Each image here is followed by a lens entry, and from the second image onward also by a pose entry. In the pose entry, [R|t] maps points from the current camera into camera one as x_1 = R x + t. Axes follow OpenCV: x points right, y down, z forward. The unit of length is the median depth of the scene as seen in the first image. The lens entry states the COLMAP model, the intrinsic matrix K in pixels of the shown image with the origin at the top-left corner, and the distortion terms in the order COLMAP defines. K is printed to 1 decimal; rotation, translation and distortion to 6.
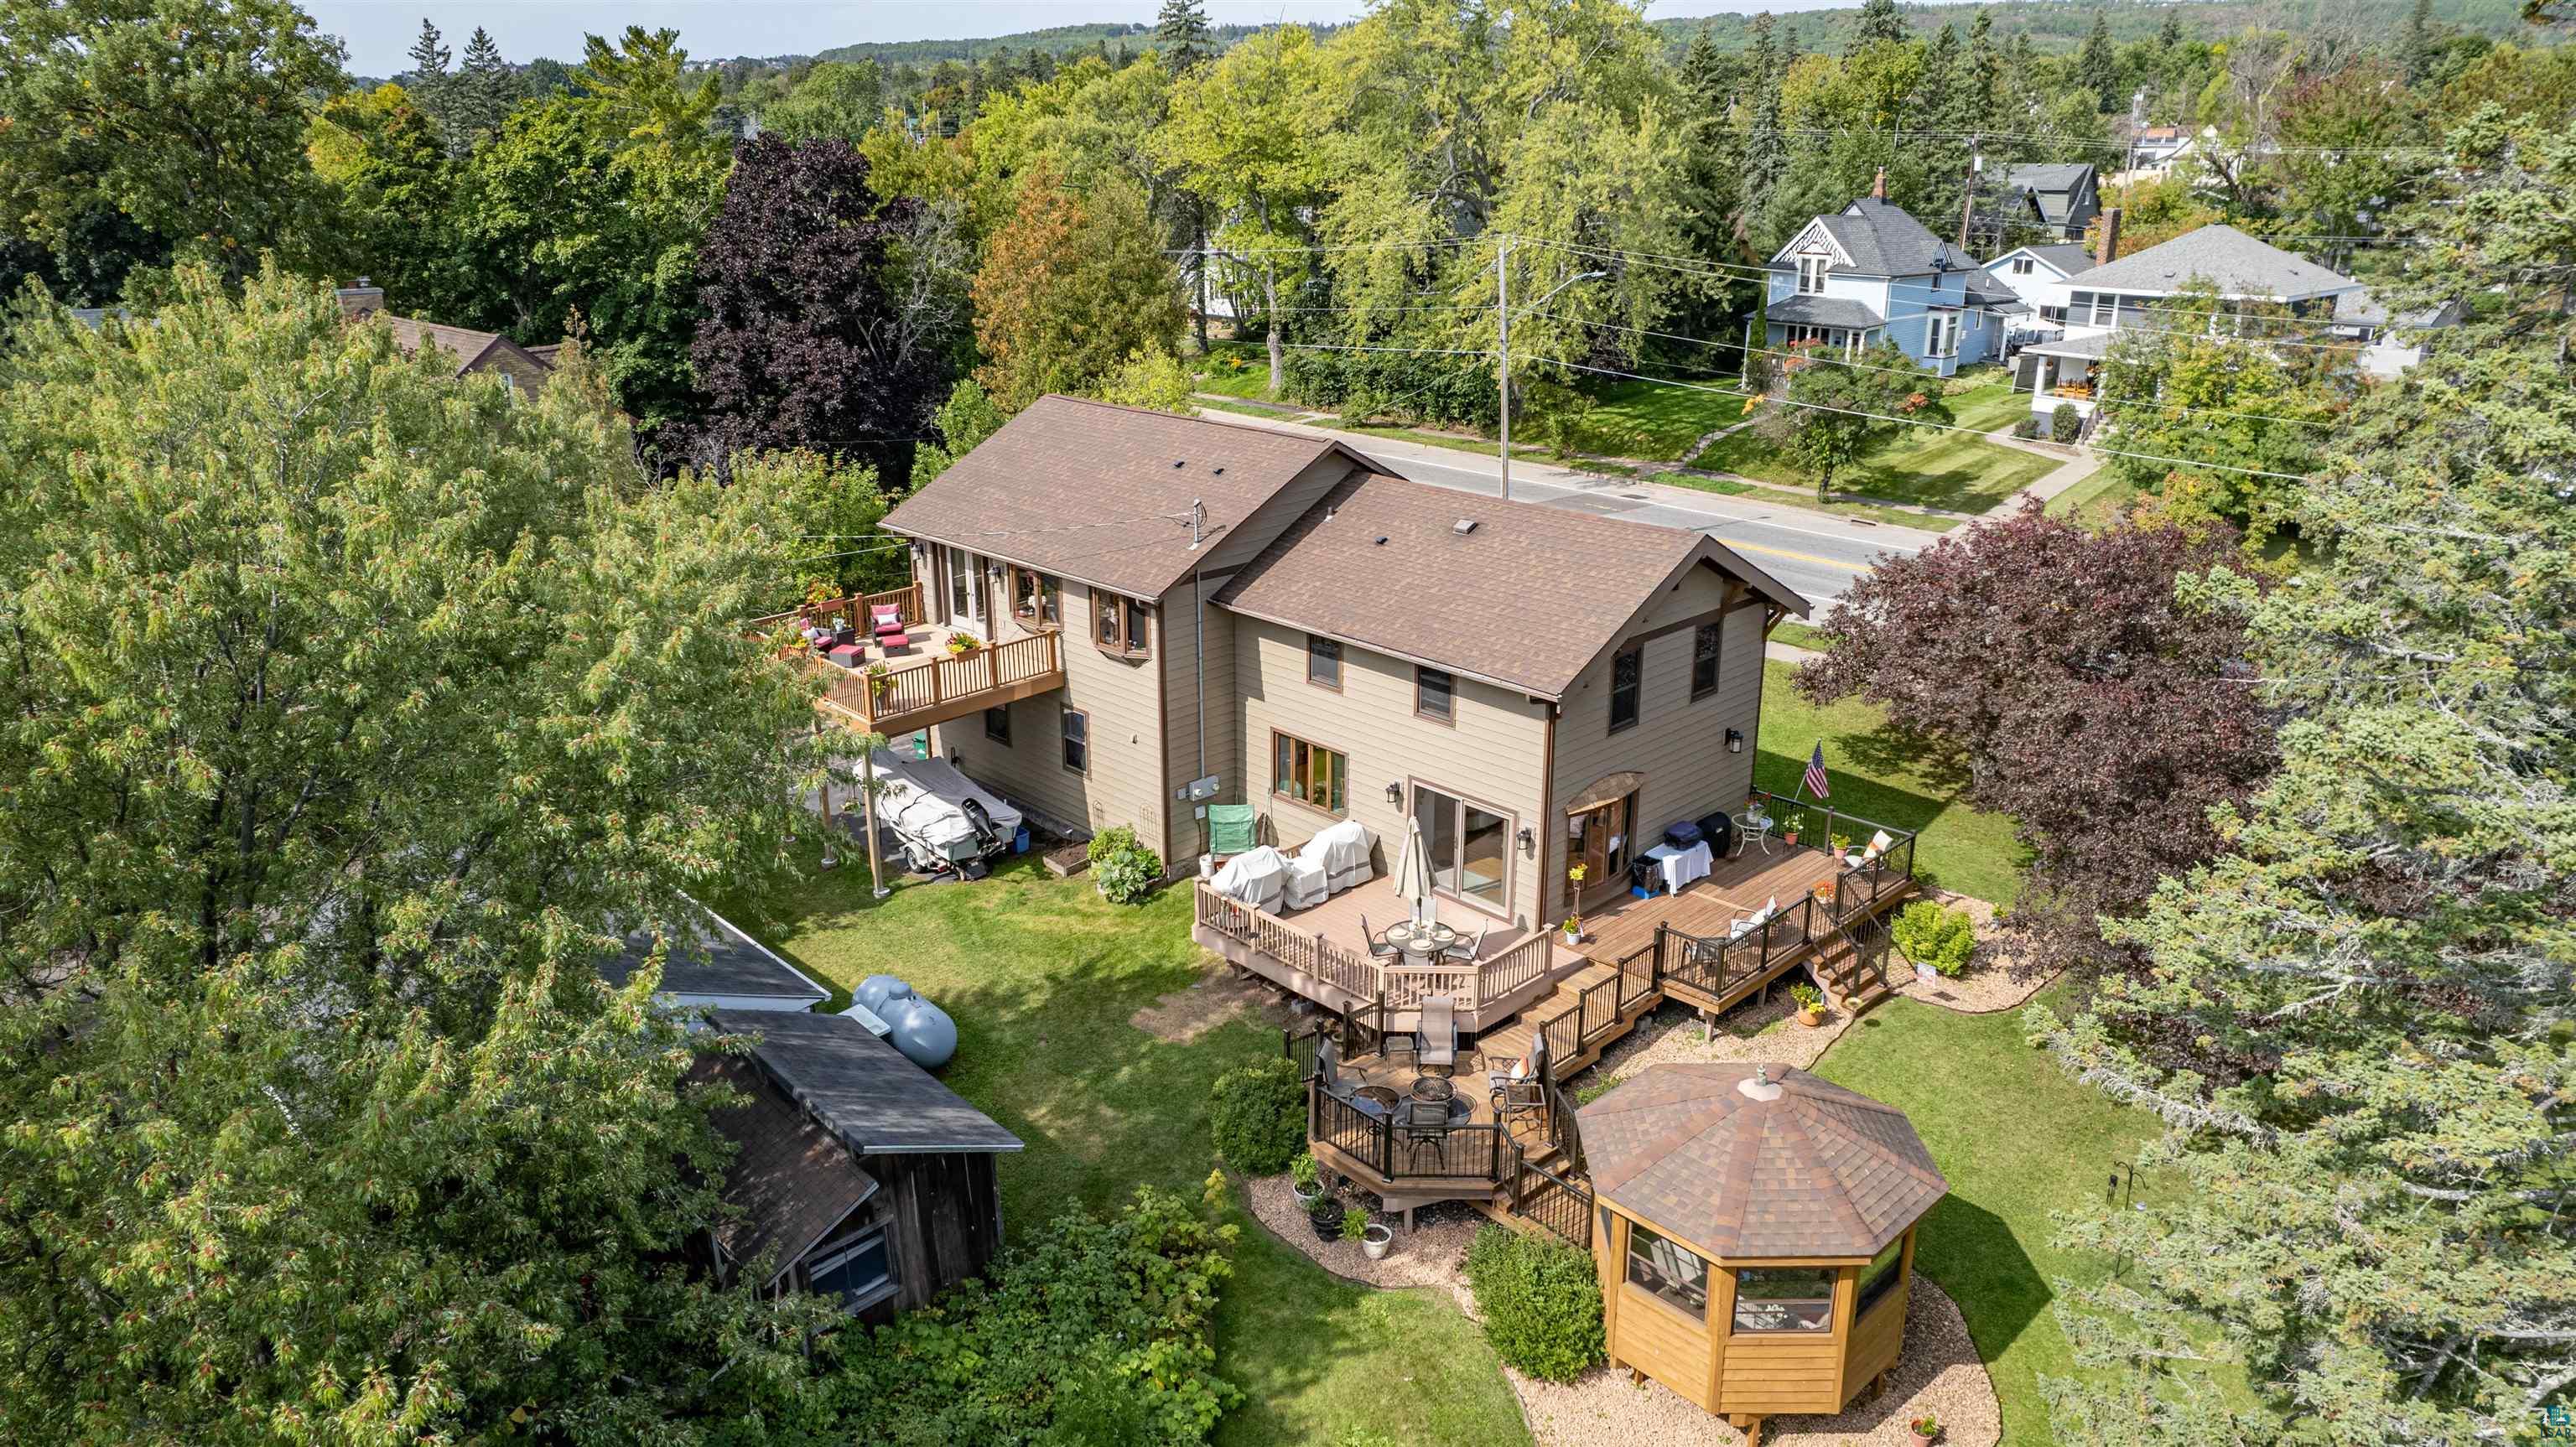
lens RADIAL K [[1641.2, 0, 1299.4], [0, 1641.2, 724.6], [0, 0, 1]] dist [-0.047149, 0.000459]
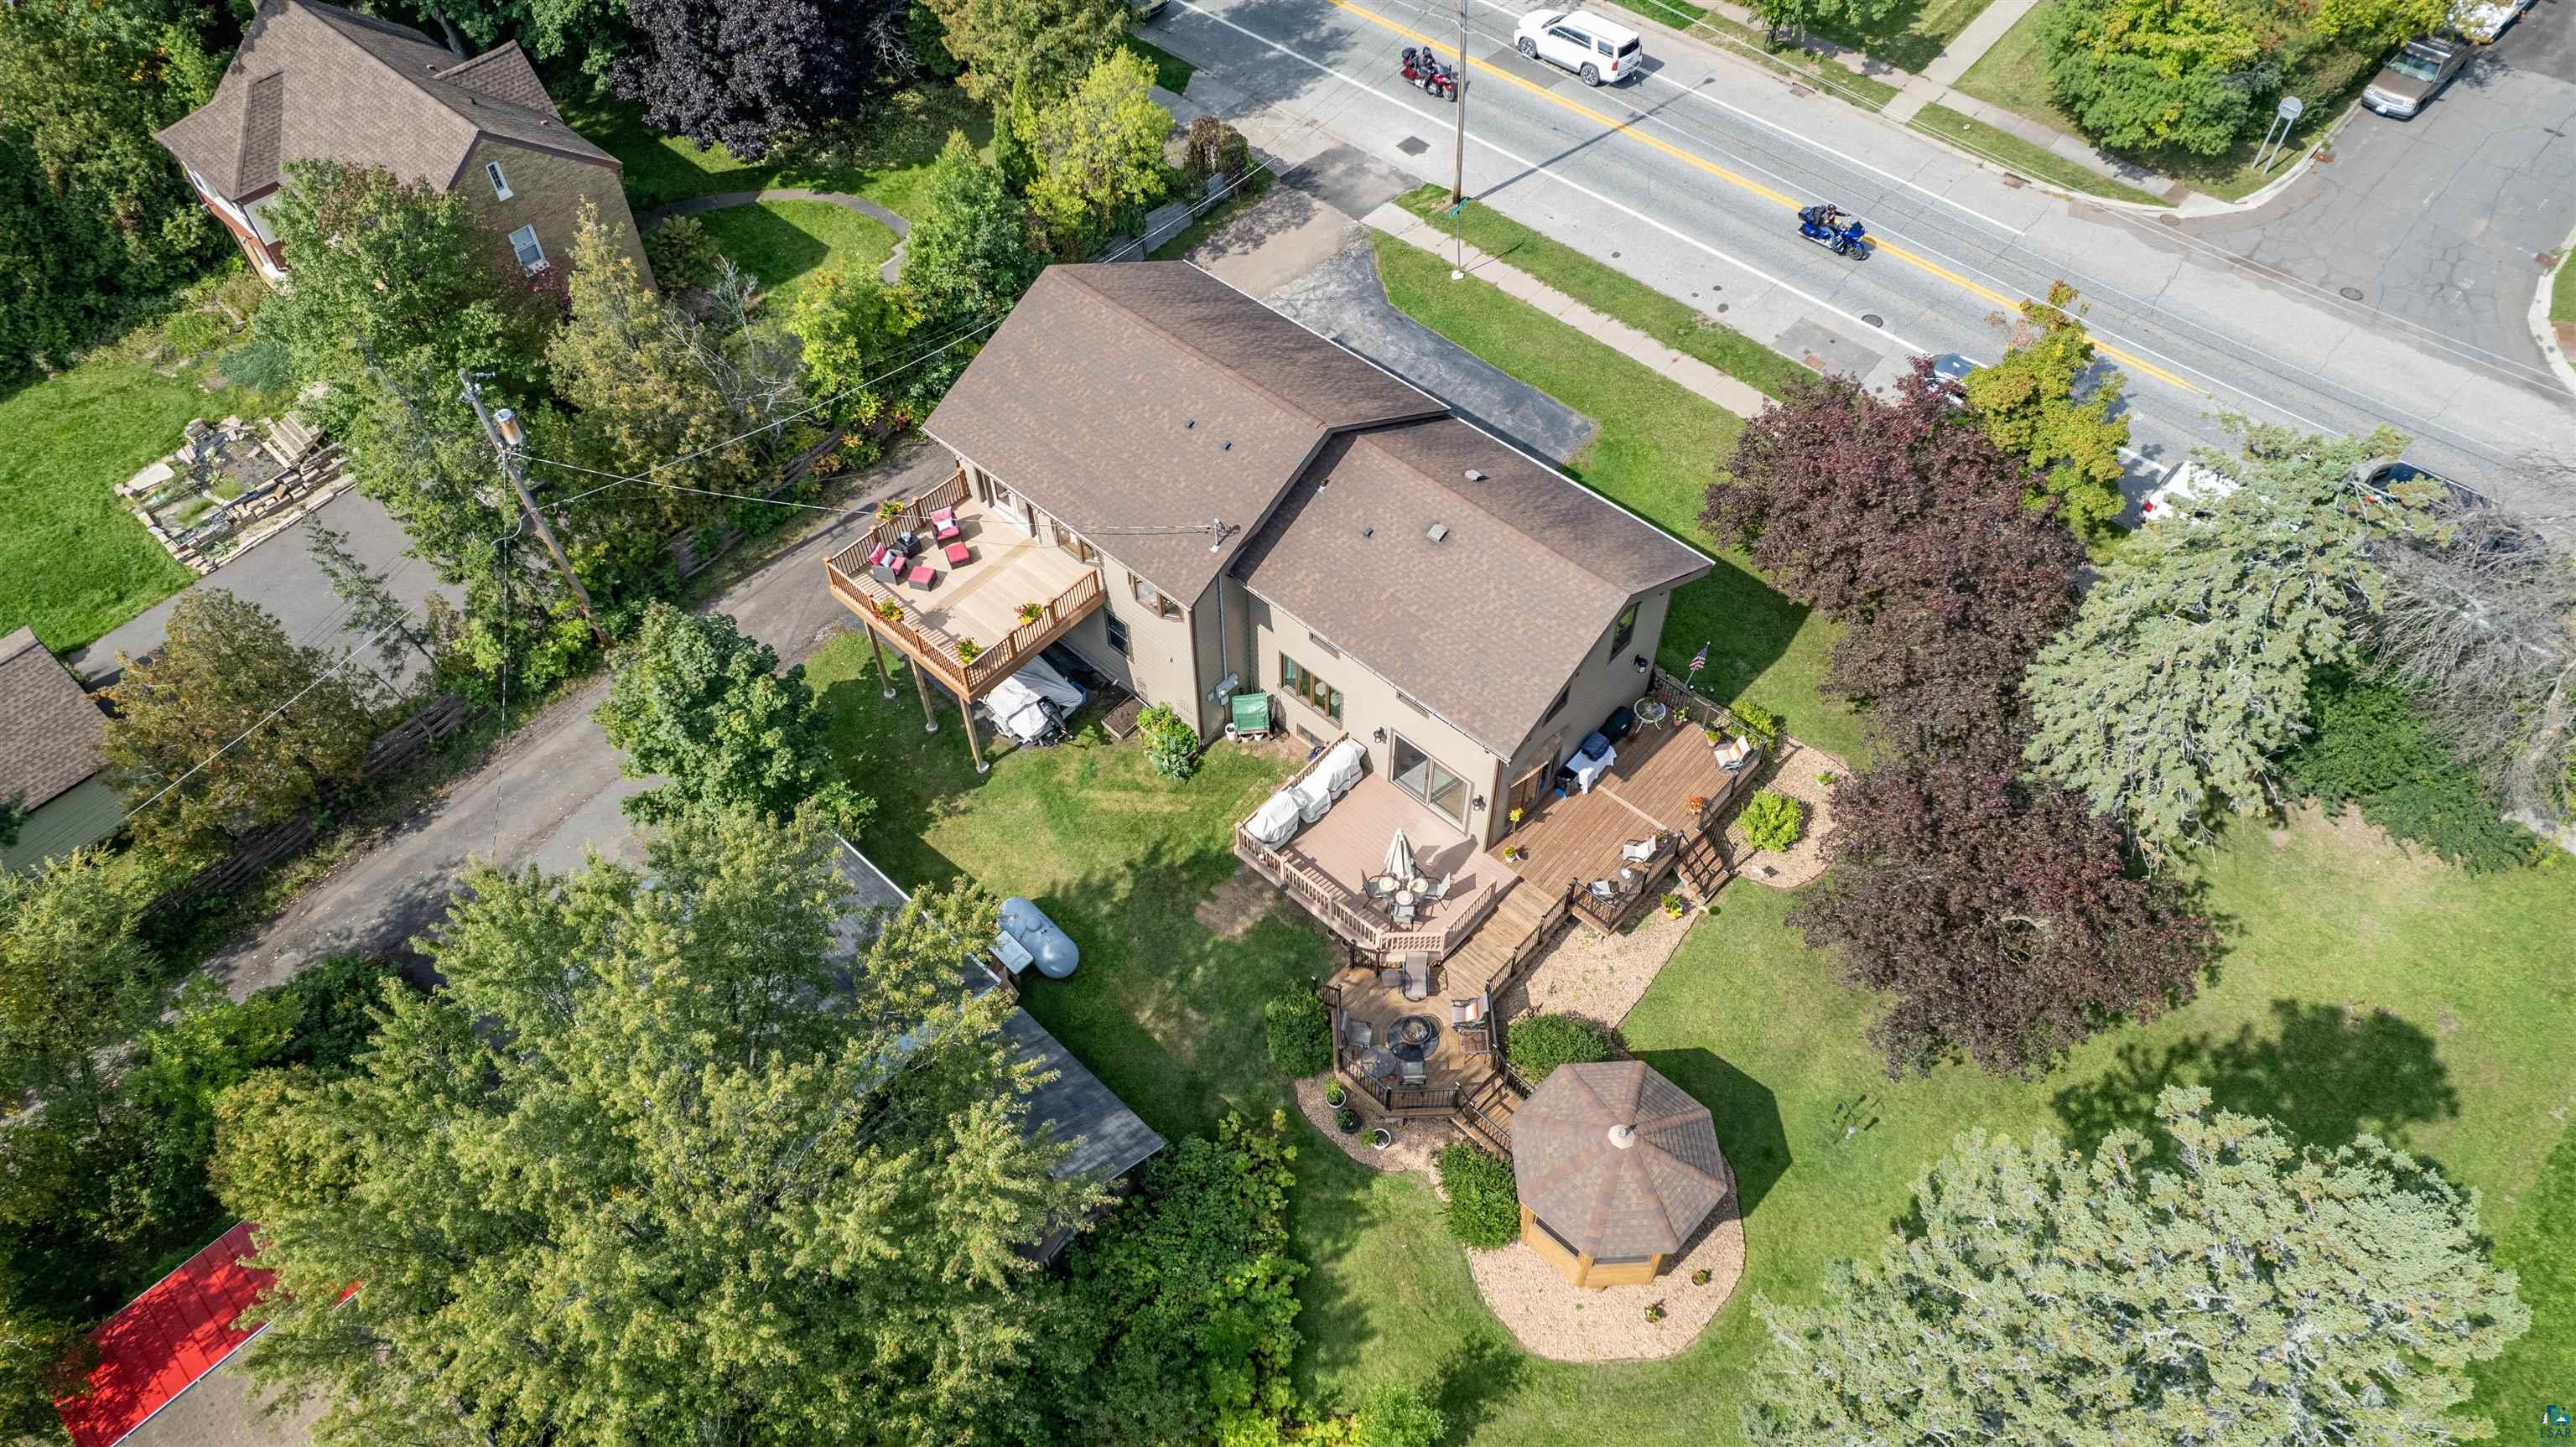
lens RADIAL K [[1607.1, 0, 1288.0], [0, 1607.1, 723.5], [0, 0, 1]] dist [-0.047007, -0.000389]
pose [[0.998510, -0.045622, 0.029950, -0.055462], [0.023163, 0.851193, 0.524342, -0.660120], [-0.049415, -0.522866, 0.850981, -0.089995]]
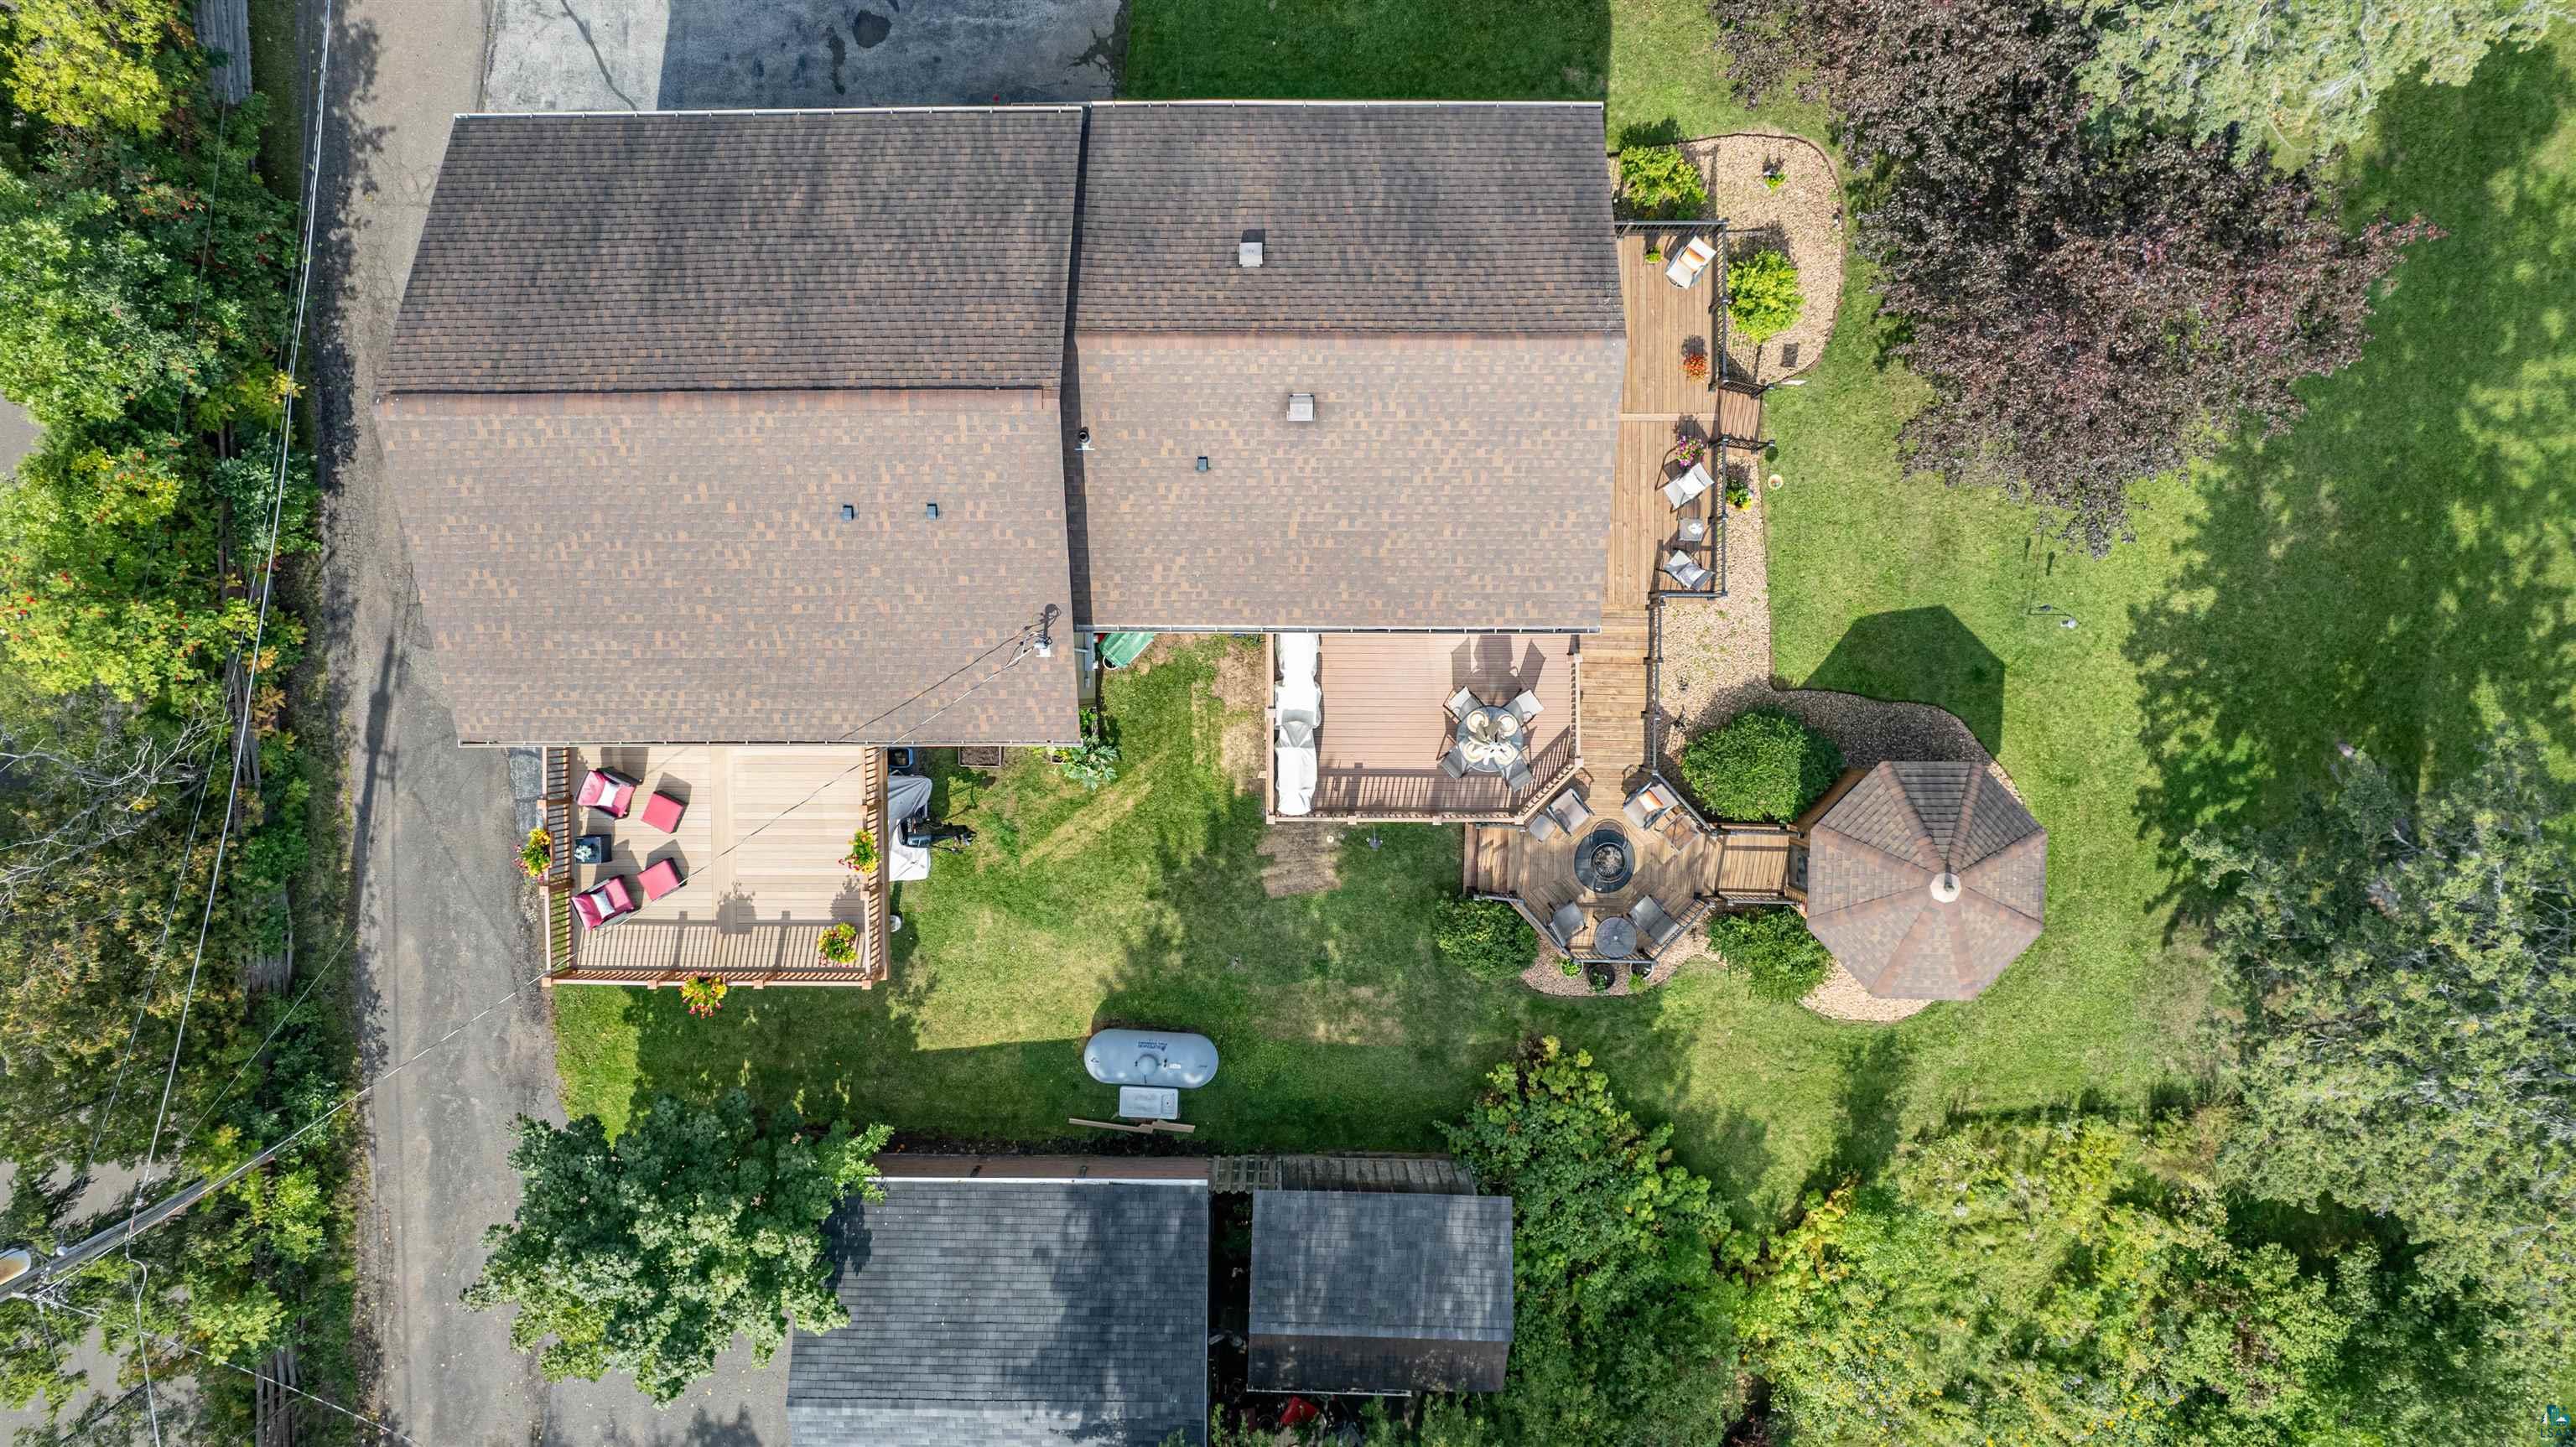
lens RADIAL K [[1641.2, 0, 1299.4], [0, 1641.2, 724.6], [0, 0, 1]] dist [-0.047149, 0.000459]
pose [[0.704928, -0.709122, -0.014893, 0.007143], [0.238005, 0.216713, 0.946778, -0.855246], [-0.668154, -0.670955, 0.321542, 0.687004]]
